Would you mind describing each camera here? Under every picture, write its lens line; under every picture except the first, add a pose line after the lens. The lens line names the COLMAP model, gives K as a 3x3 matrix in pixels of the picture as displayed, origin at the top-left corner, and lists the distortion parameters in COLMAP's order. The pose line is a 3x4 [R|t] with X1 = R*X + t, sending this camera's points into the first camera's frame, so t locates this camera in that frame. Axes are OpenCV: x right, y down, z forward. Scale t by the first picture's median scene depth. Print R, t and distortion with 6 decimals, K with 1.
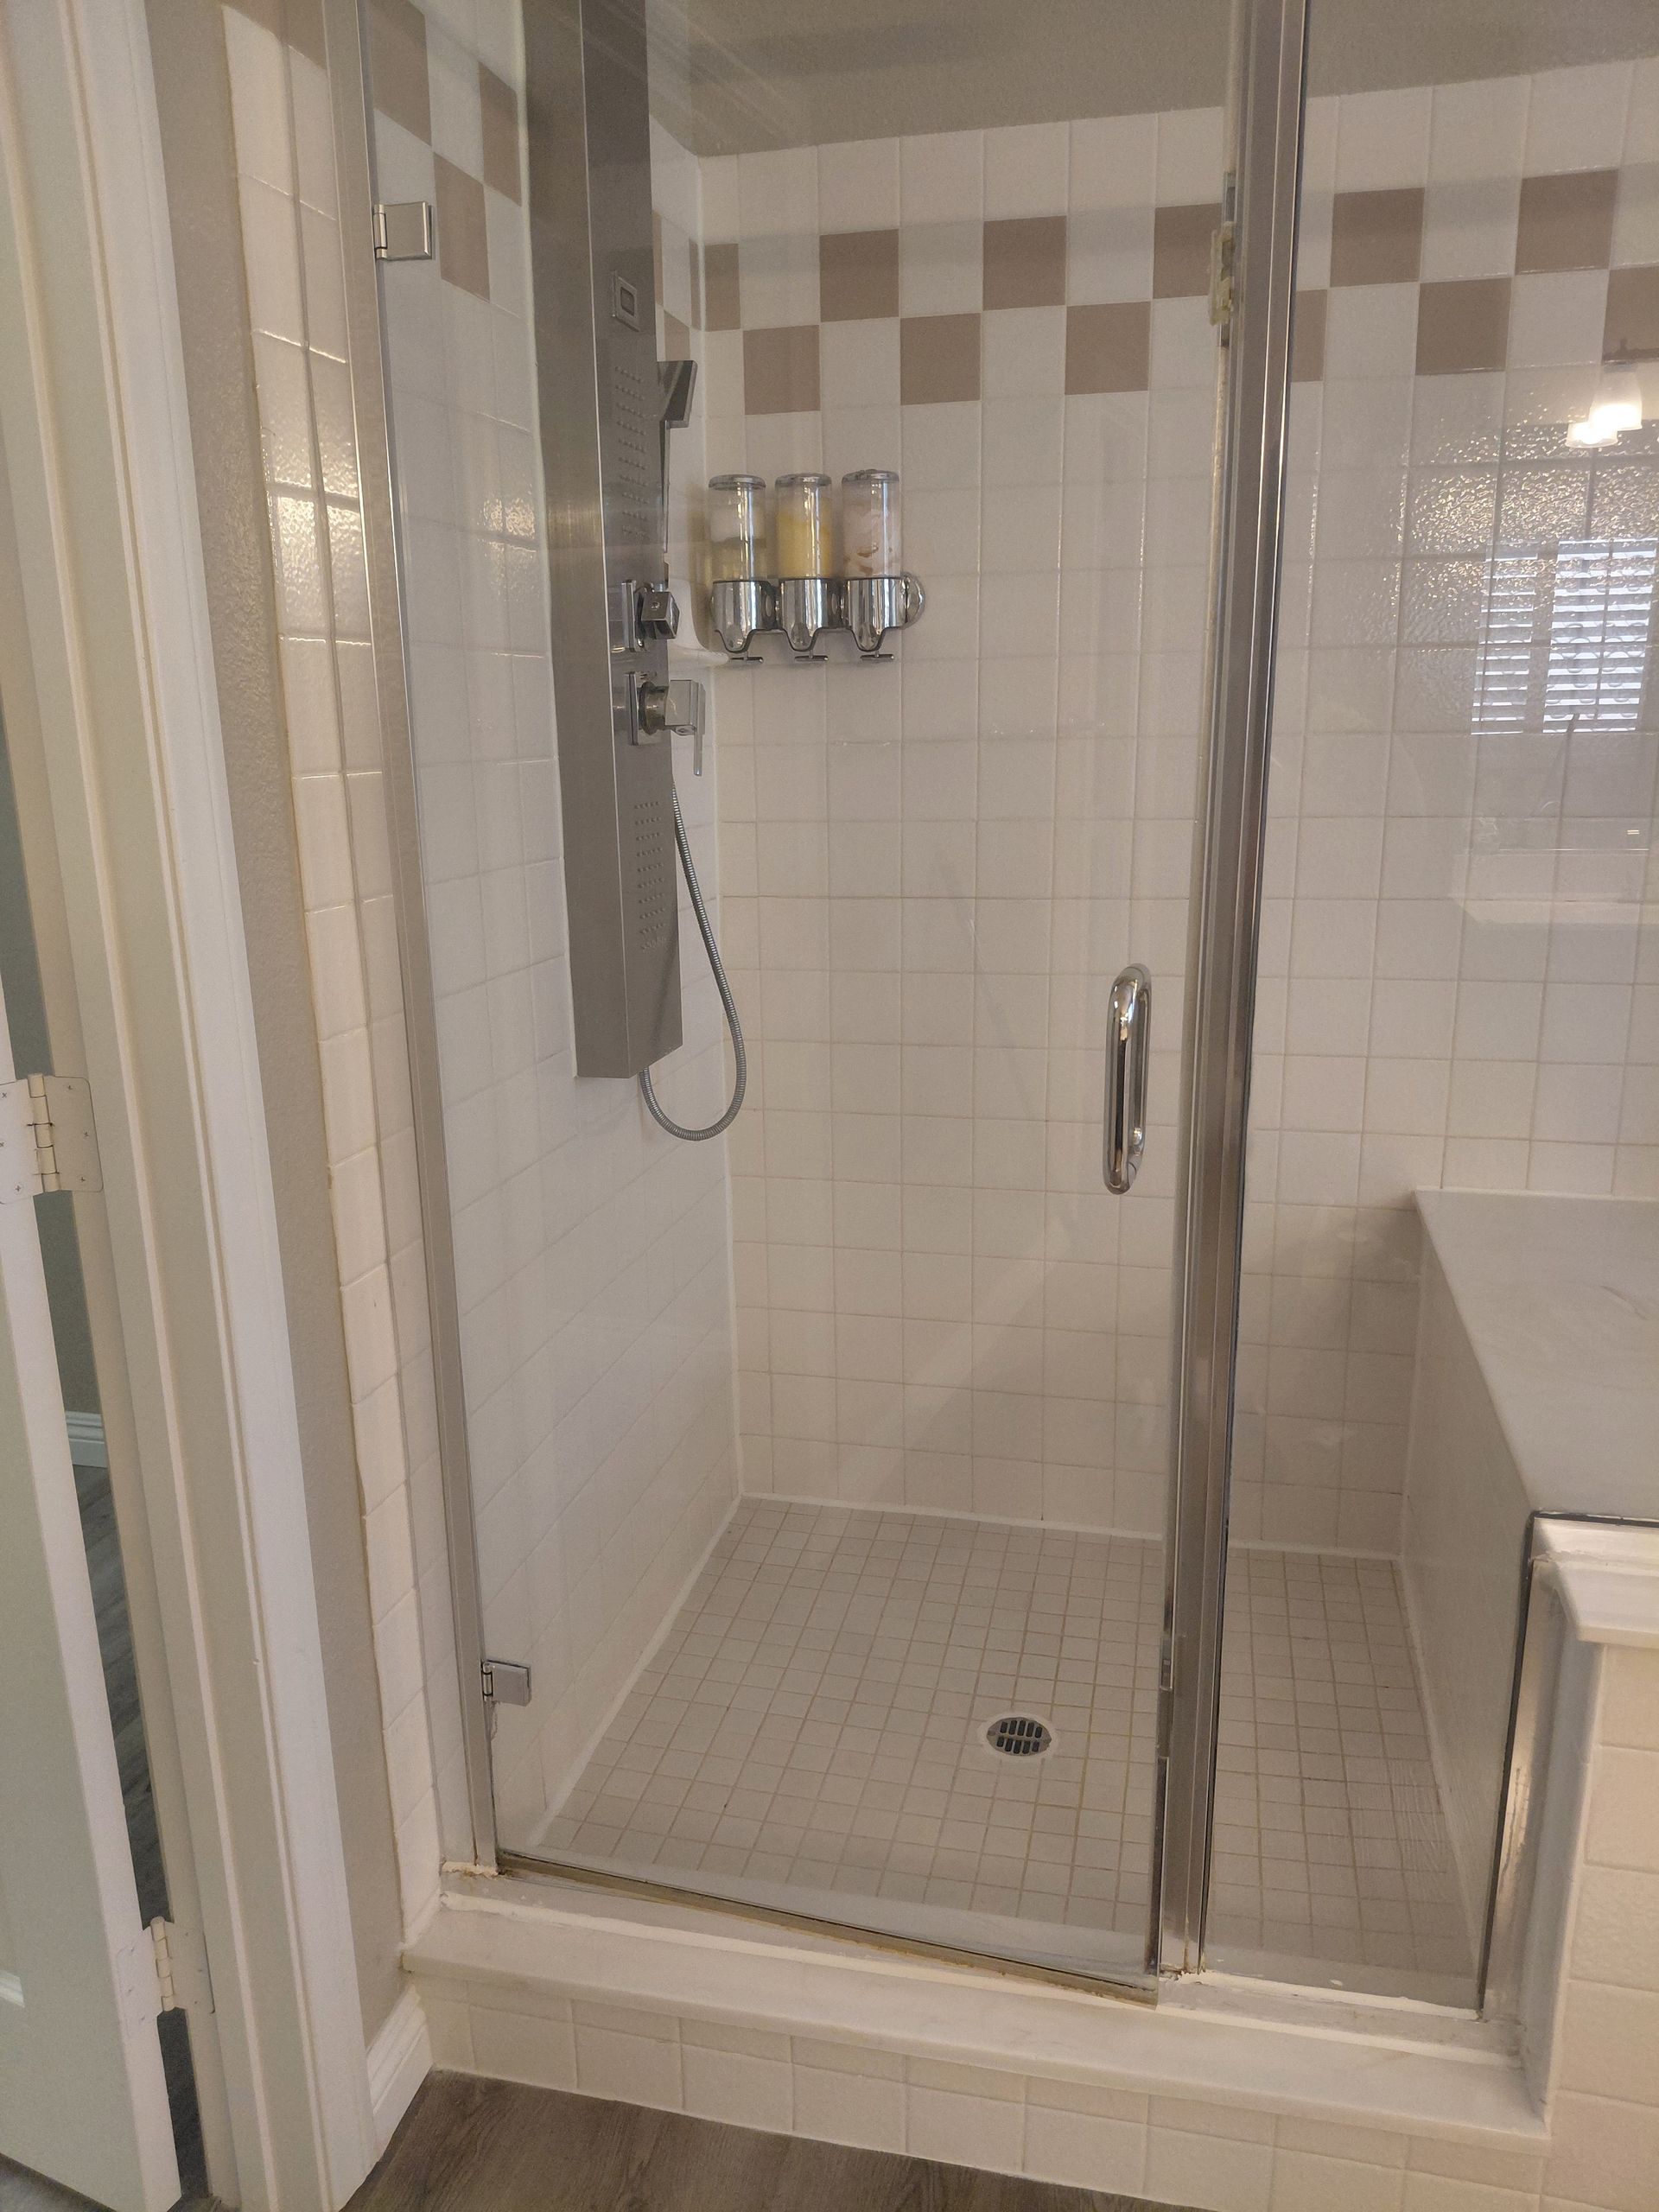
lens RADIAL K [[1647.9, 0, 815.6], [0, 1647.9, 1200.1], [0, 0, 1]] dist [0.002646, -0.061985]
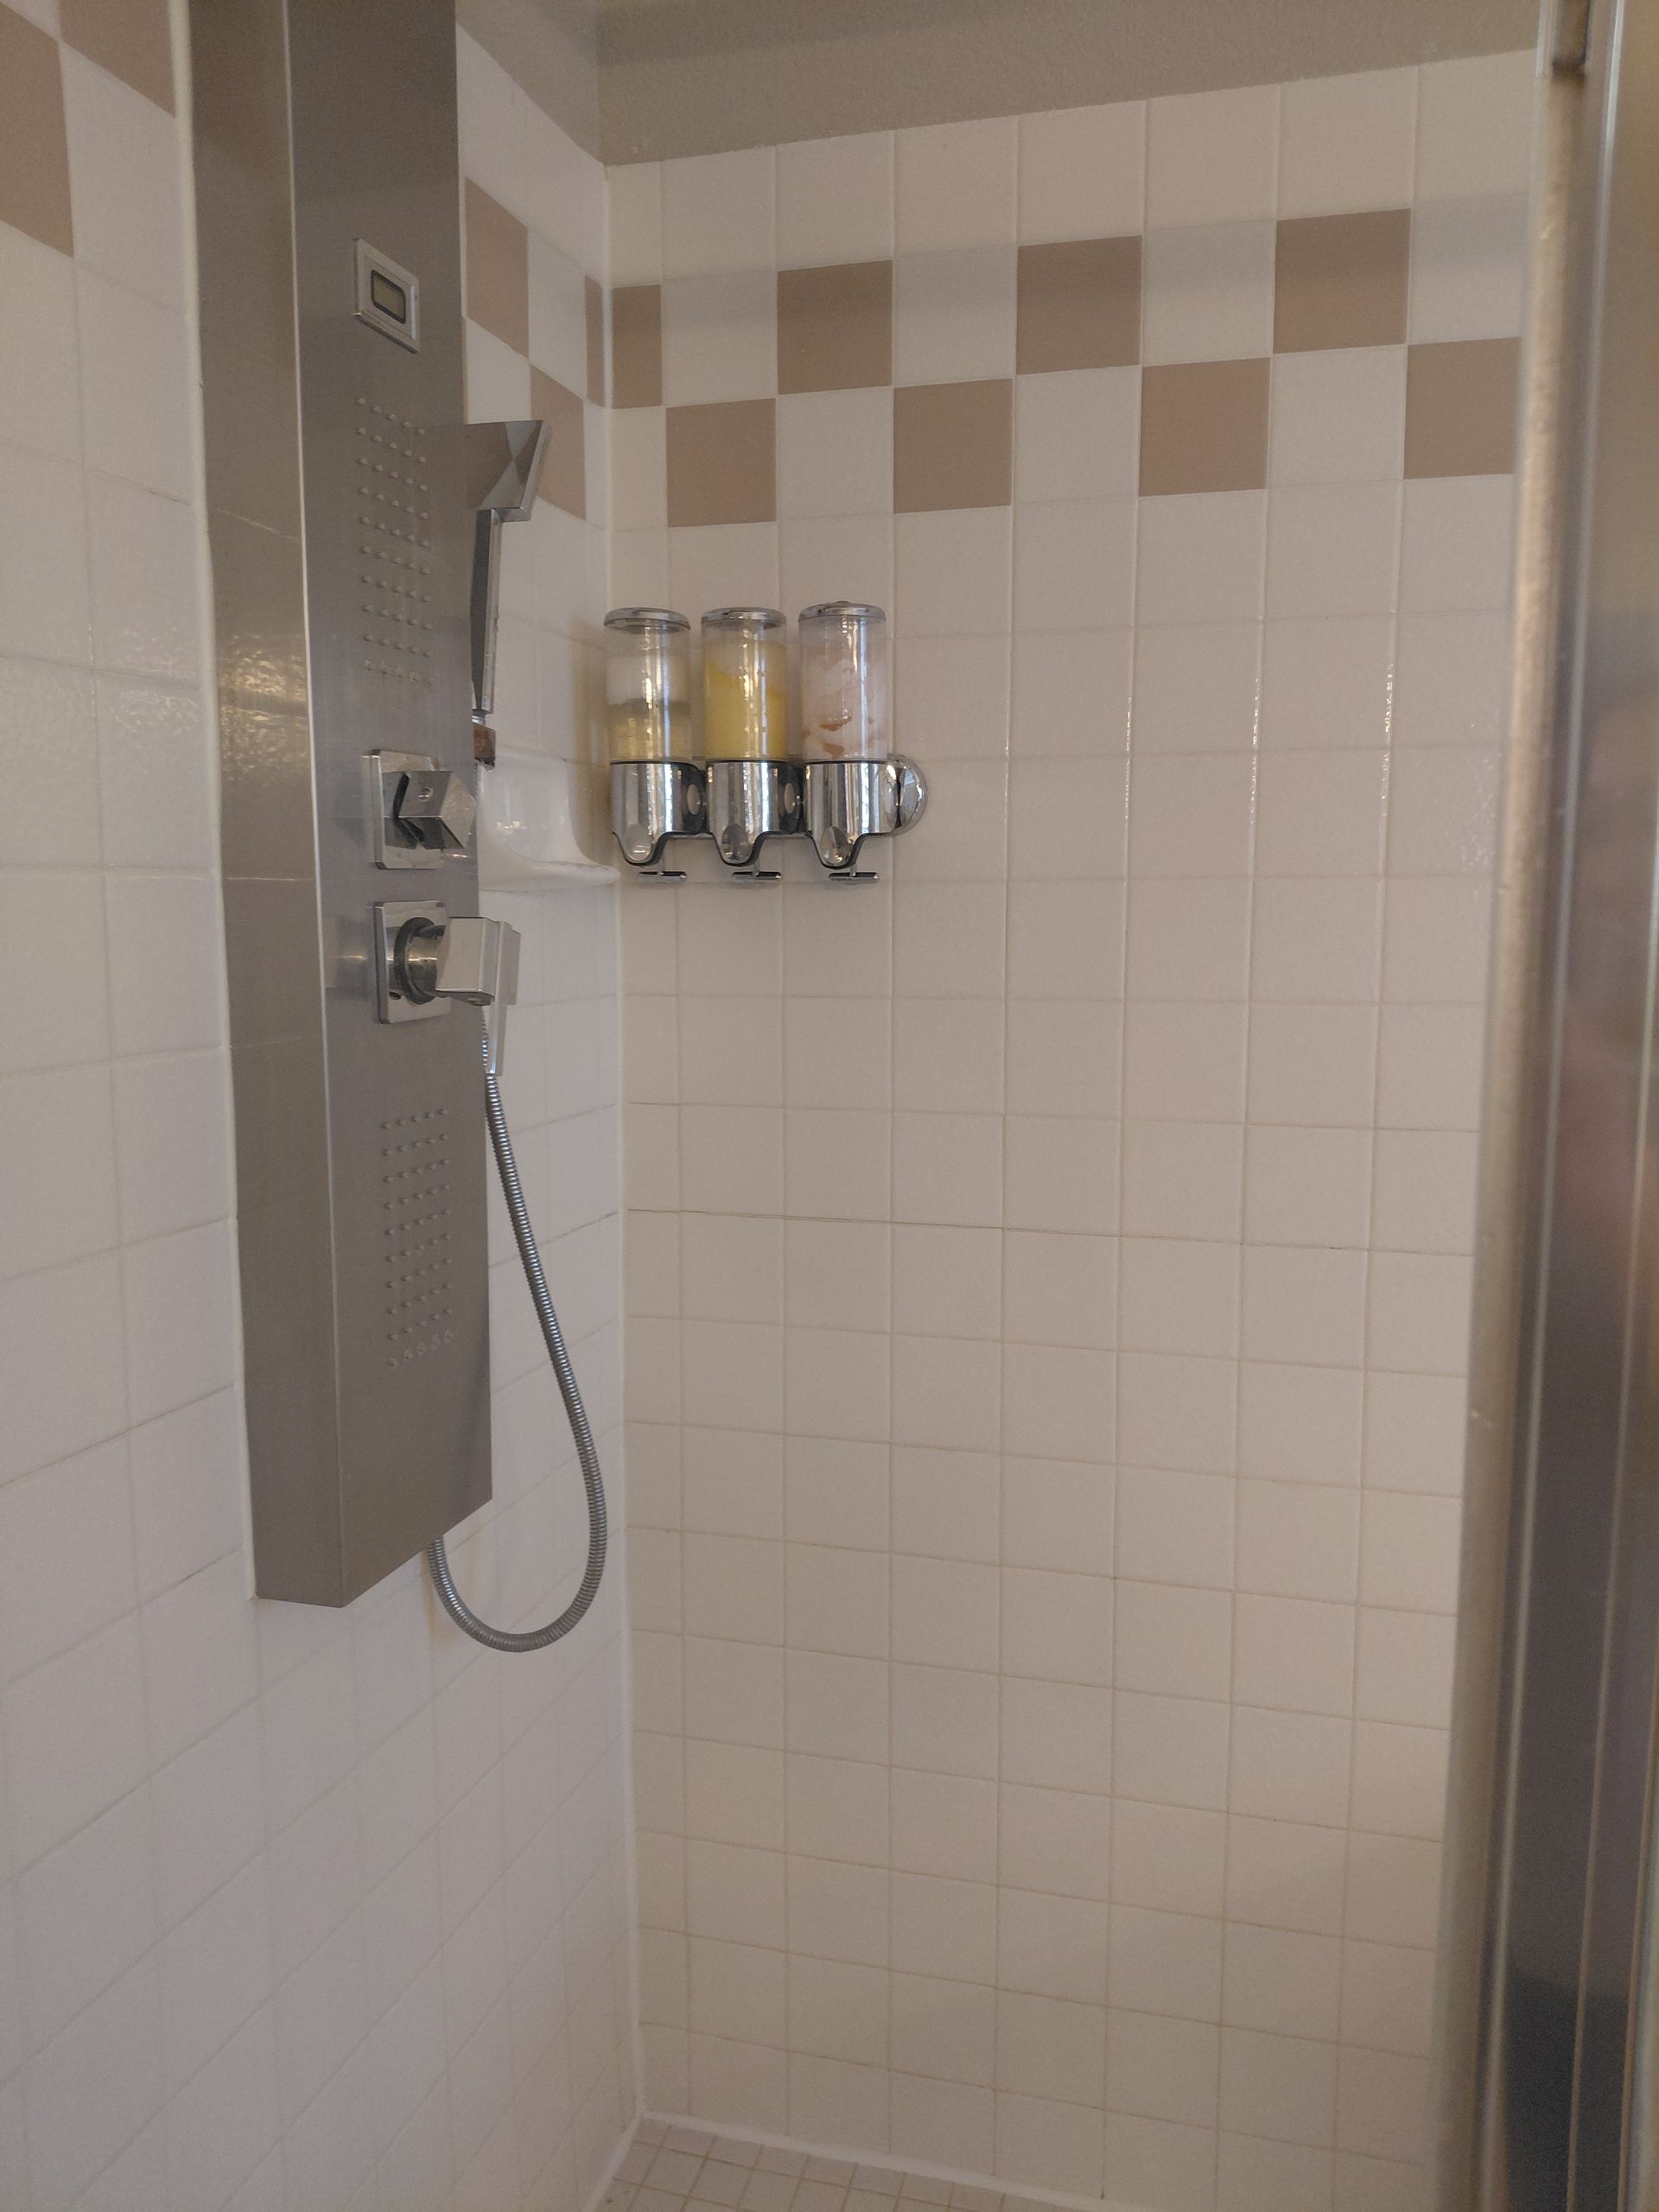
lens RADIAL K [[1588.2, 0, 875.3], [0, 1588.2, 1106.3], [0, 0, 1]] dist [0.061988, -0.116635]
pose [[0.999328, 0.021996, -0.029311, 0.068834], [-0.026346, 0.987178, -0.157432, -0.141008], [0.025472, 0.158099, 0.987095, 0.391925]]
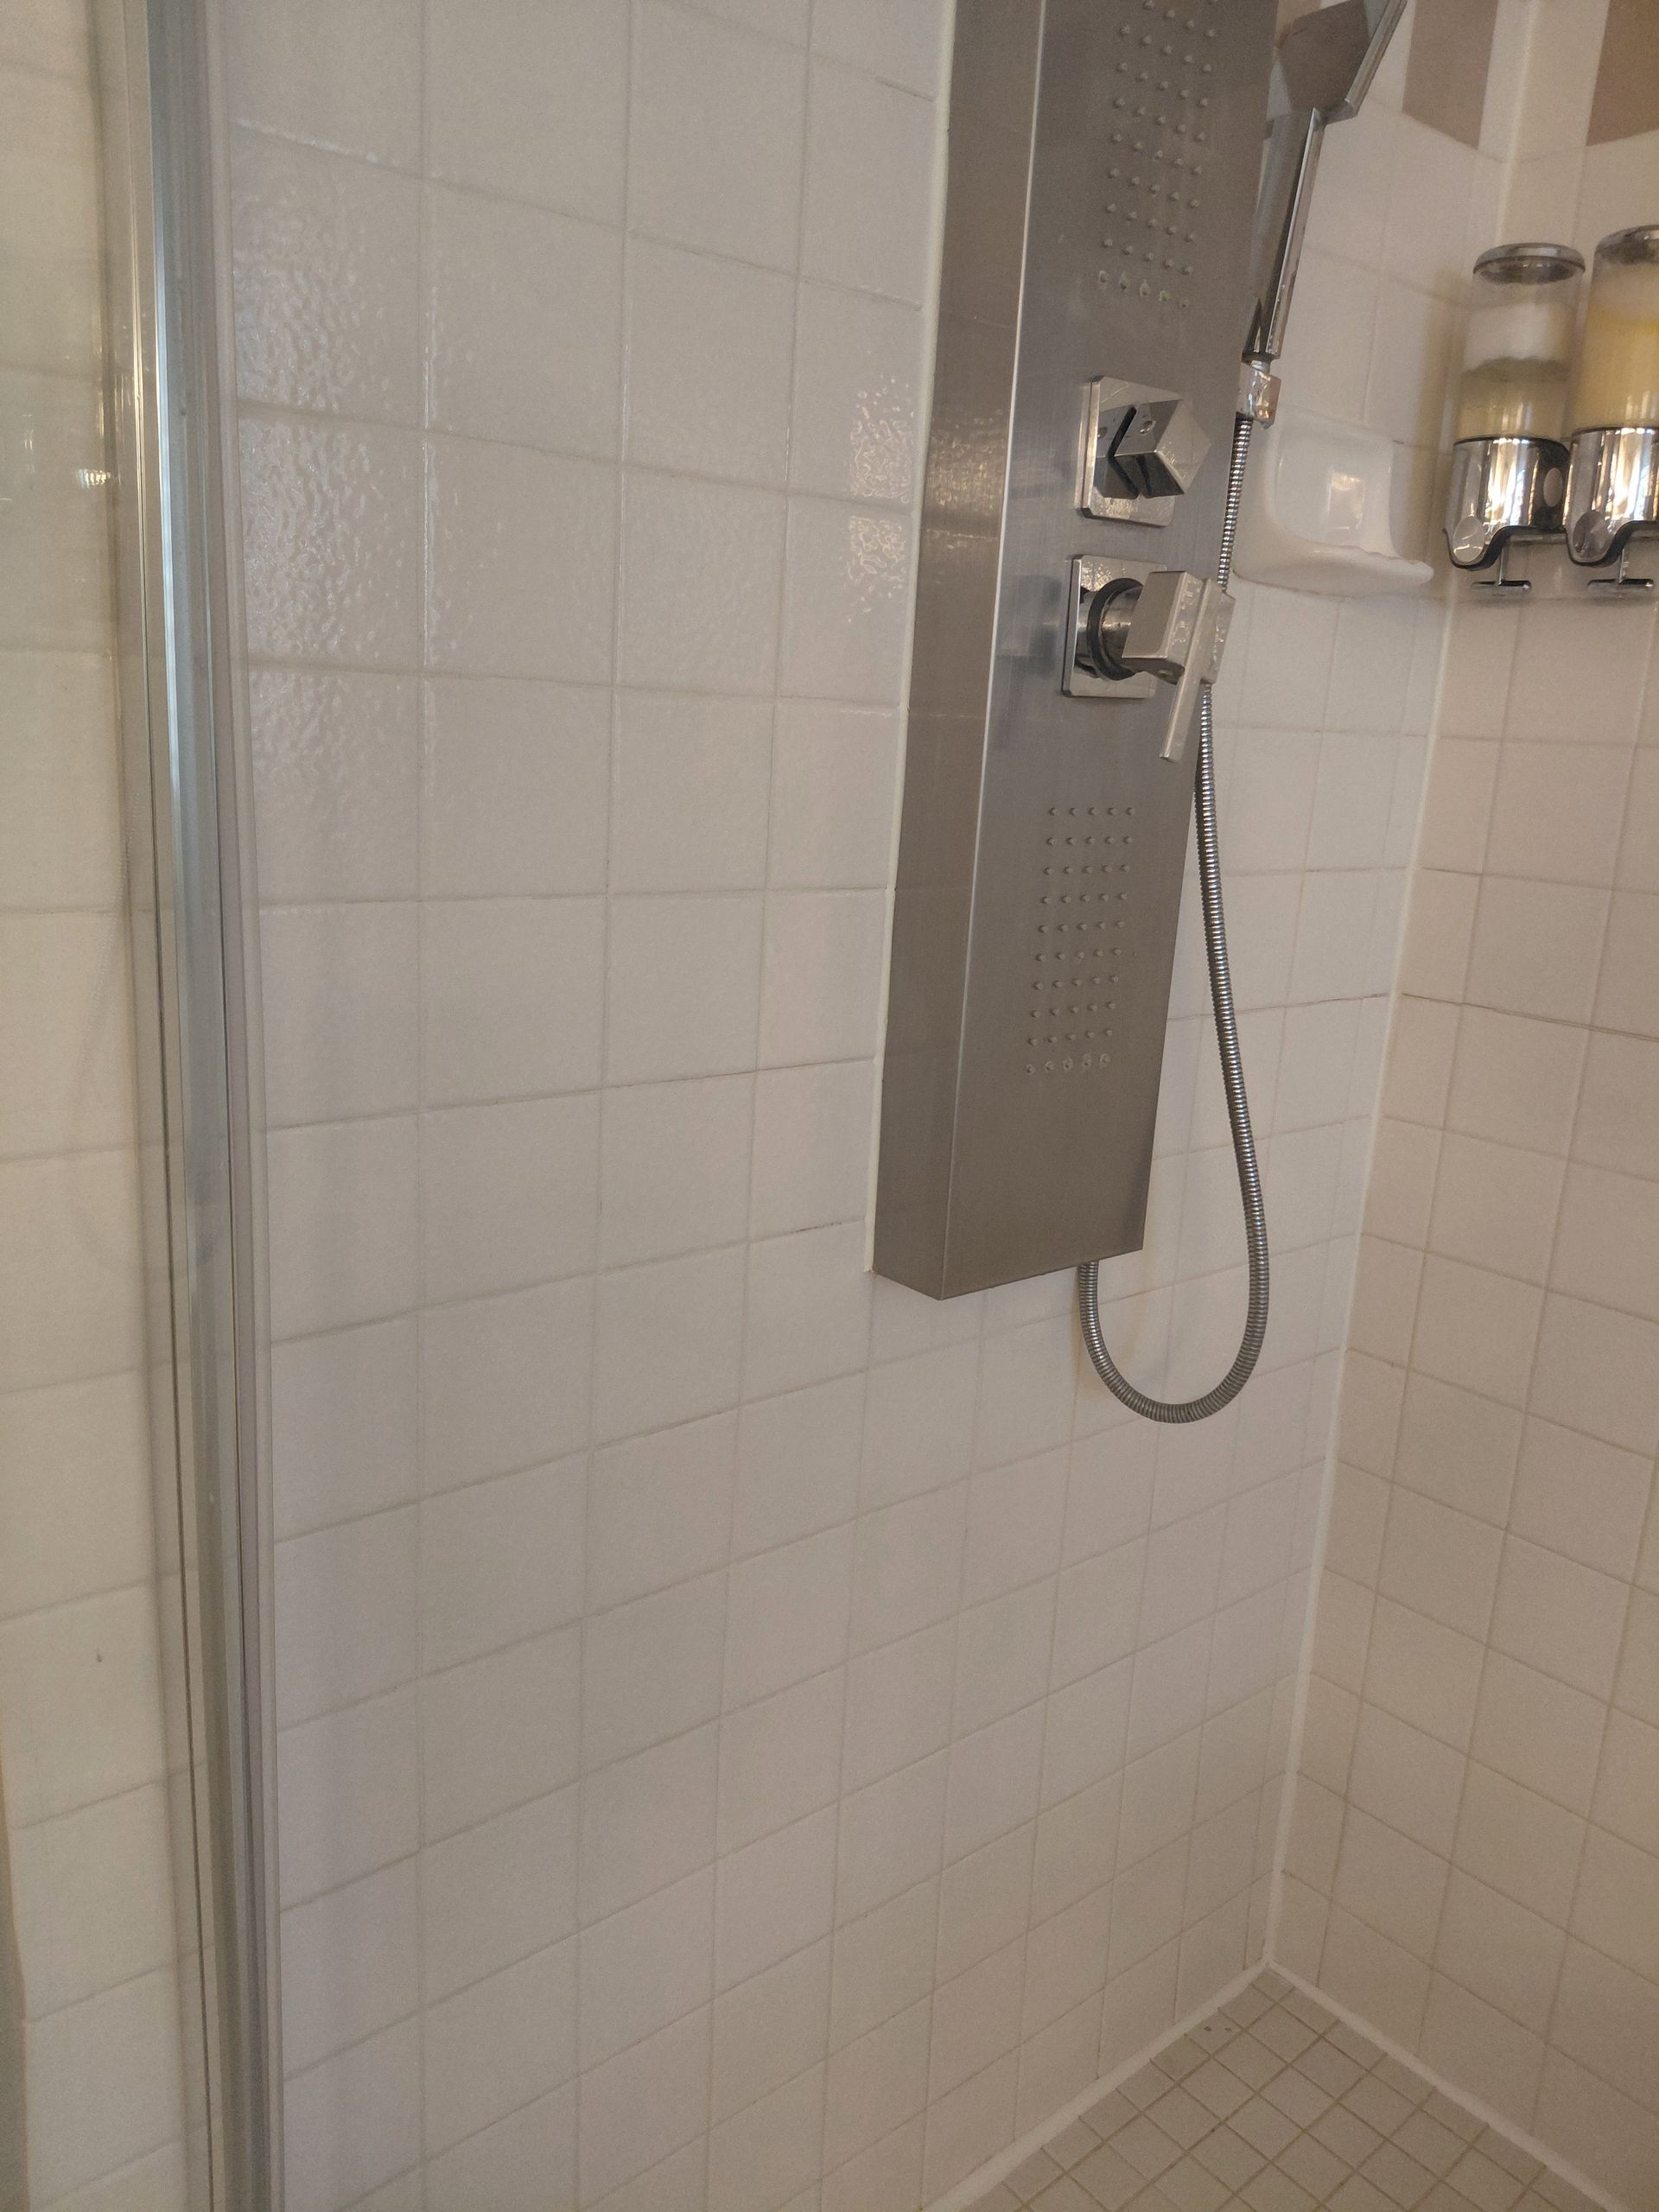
lens RADIAL K [[1588.2, 0, 875.3], [0, 1588.2, 1106.3], [0, 0, 1]] dist [0.061988, -0.116635]
pose [[0.797915, 0.199920, -0.568650, 0.135381], [-0.236455, 0.971593, 0.009794, -0.119994], [0.554455, 0.126646, 0.822521, 0.484188]]
